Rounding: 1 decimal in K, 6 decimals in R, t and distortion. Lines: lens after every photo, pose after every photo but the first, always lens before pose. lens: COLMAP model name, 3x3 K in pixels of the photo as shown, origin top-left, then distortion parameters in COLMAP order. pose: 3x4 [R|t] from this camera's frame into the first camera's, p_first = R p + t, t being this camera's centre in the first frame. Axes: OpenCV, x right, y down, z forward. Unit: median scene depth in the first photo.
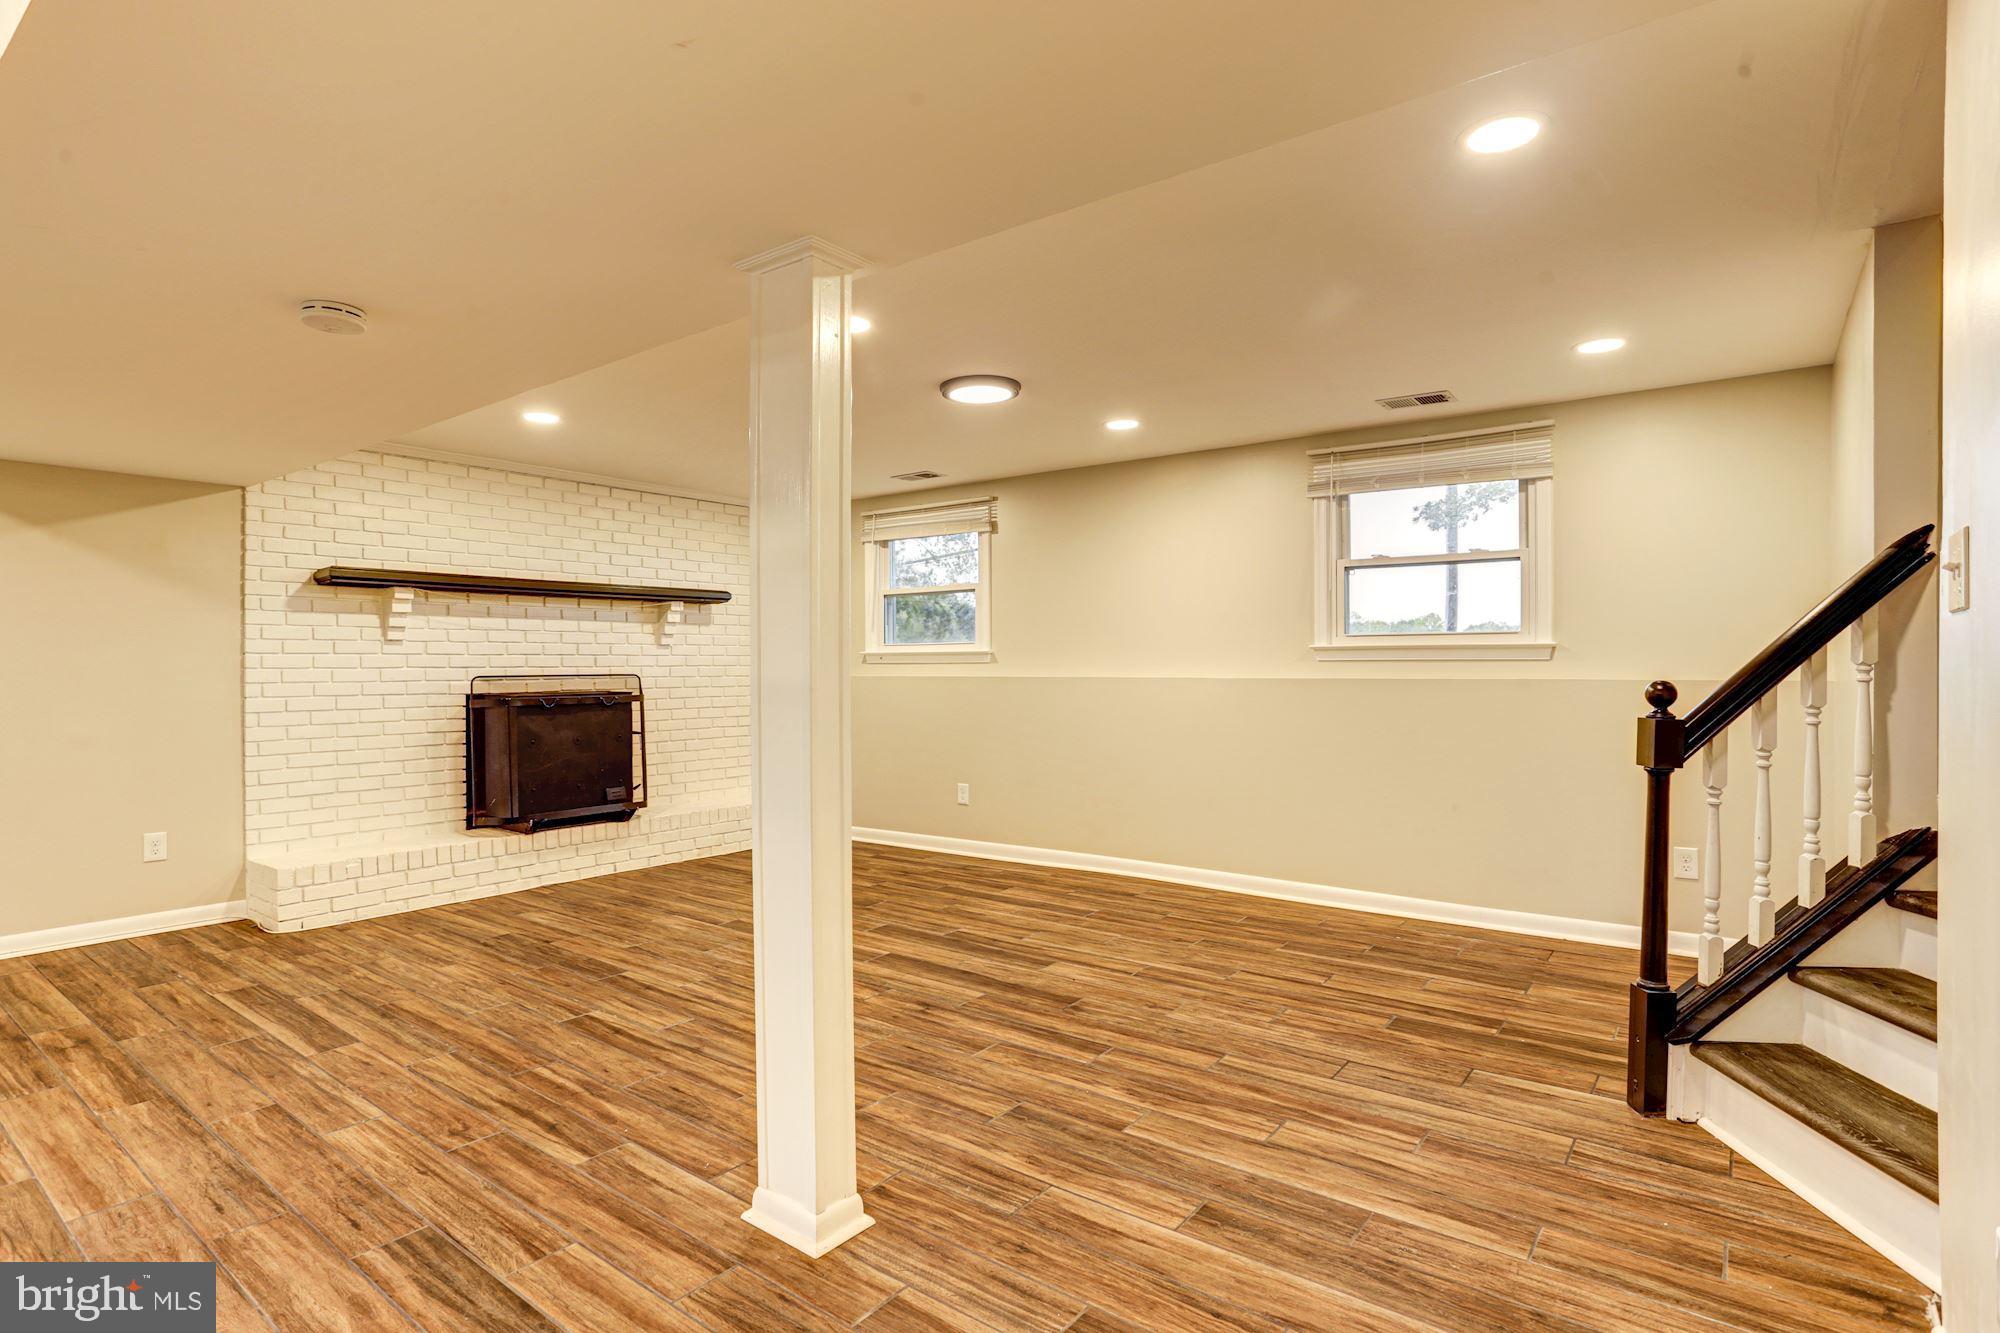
lens RADIAL K [[977.3, 0, 1040.2], [0, 977.3, 671.4], [0, 0, 1]] dist [-0.057930, 0.025084]
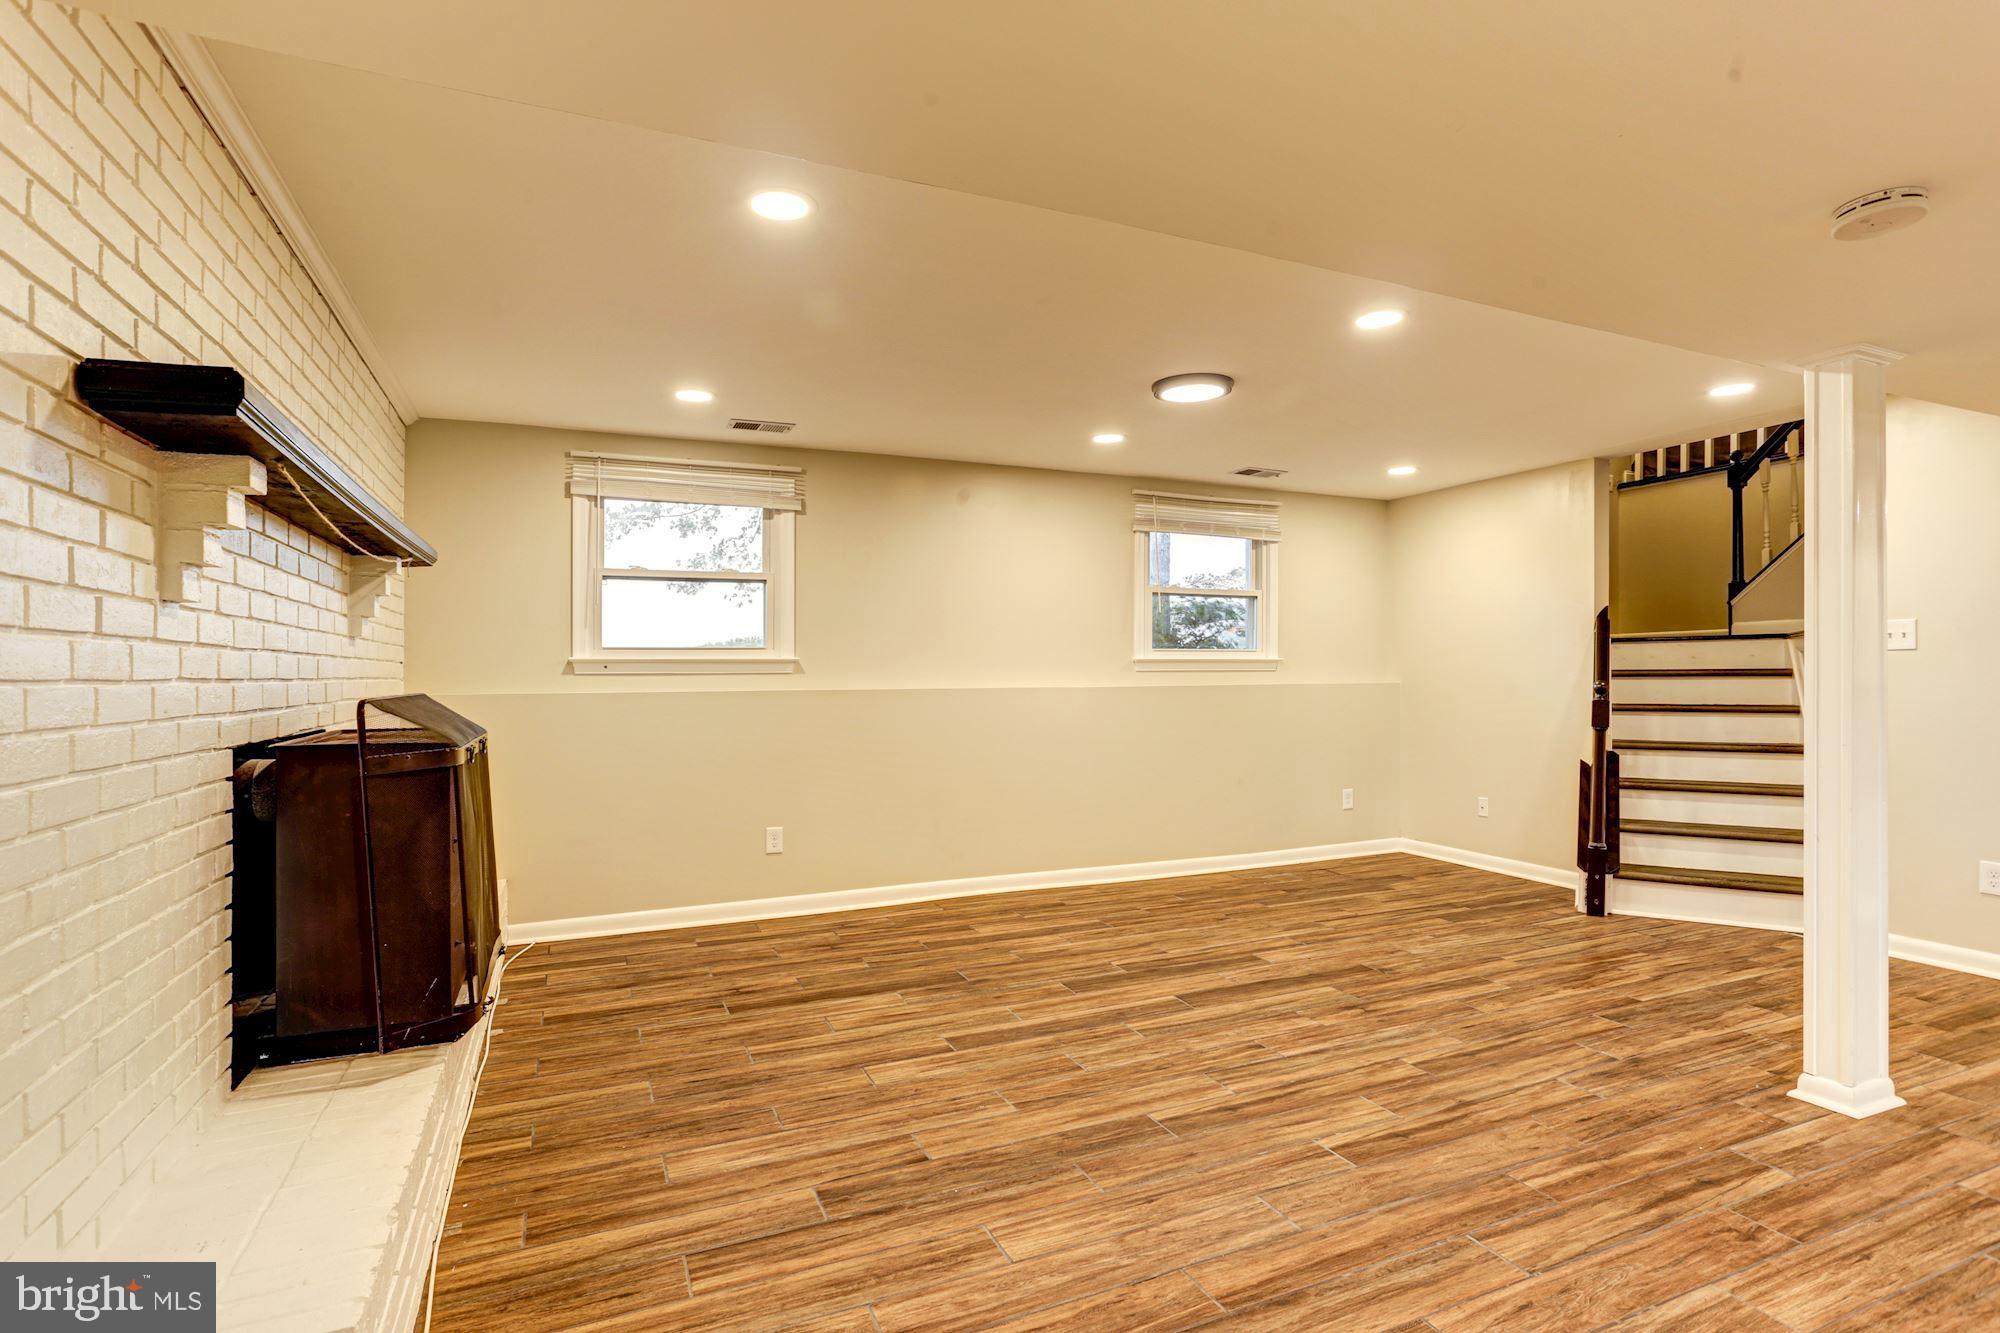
lens RADIAL K [[978.3, 0, 962.9], [0, 978.3, 678.8], [0, 0, 1]] dist [-0.055529, 0.025999]
pose [[0.521677, -0.003021, 0.853137, -1.233270], [0.011353, 0.999930, -0.003401, 0.000040], [-0.853067, 0.011460, 0.521675, 0.849314]]
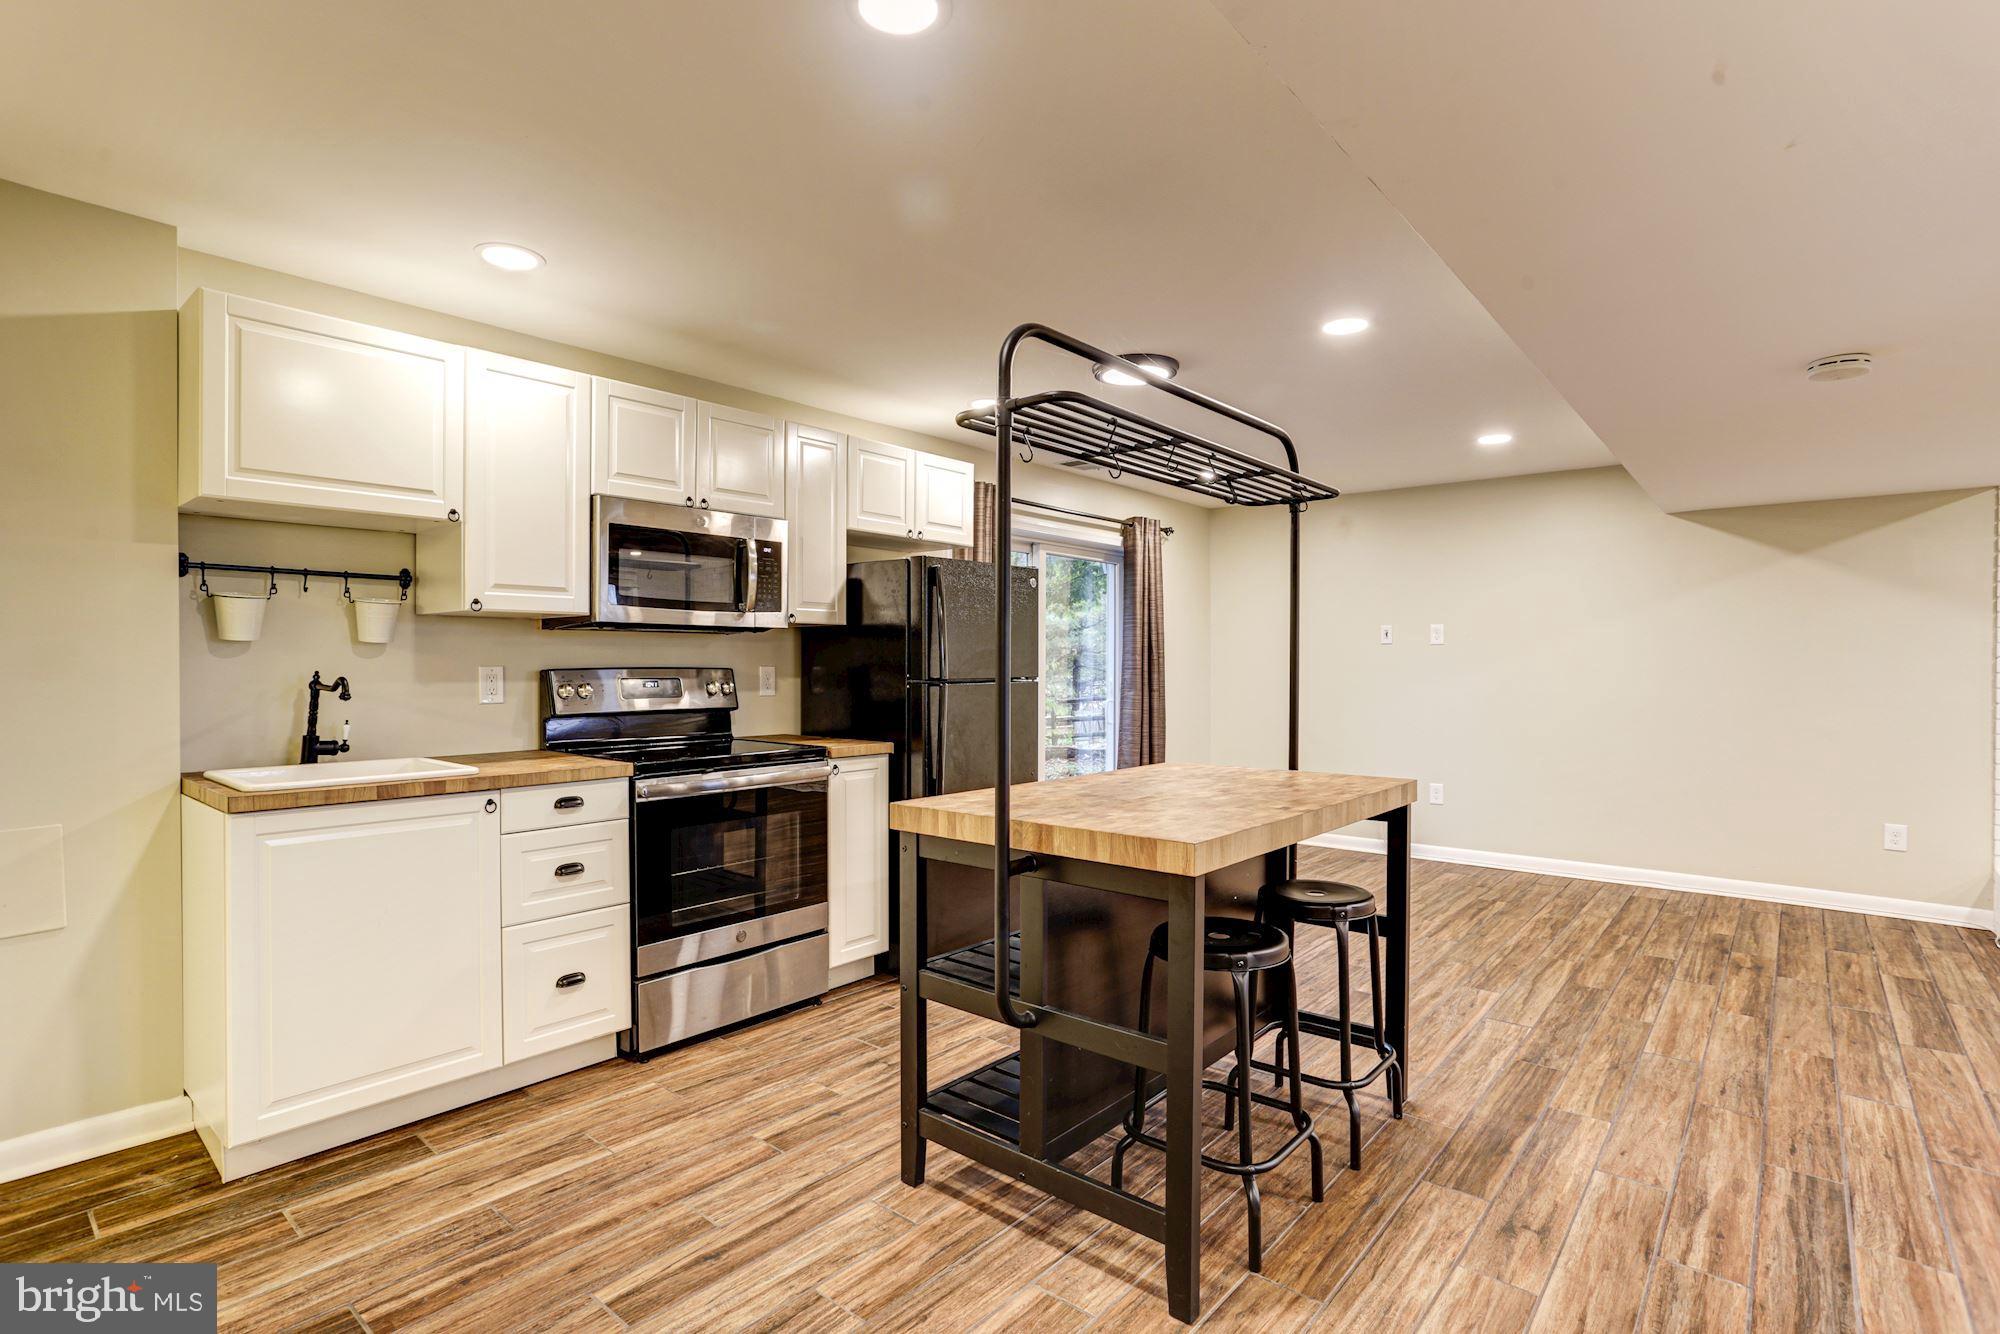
lens RADIAL K [[1005.0, 0, 934.3], [0, 1005.0, 666.6], [0, 0, 1]] dist [-0.050585, 0.020166]
pose [[-0.111822, 0.007471, -0.993700, 0.368339], [-0.009111, 0.999922, 0.008543, -0.010829], [0.993687, 0.010009, -0.111745, 0.042783]]
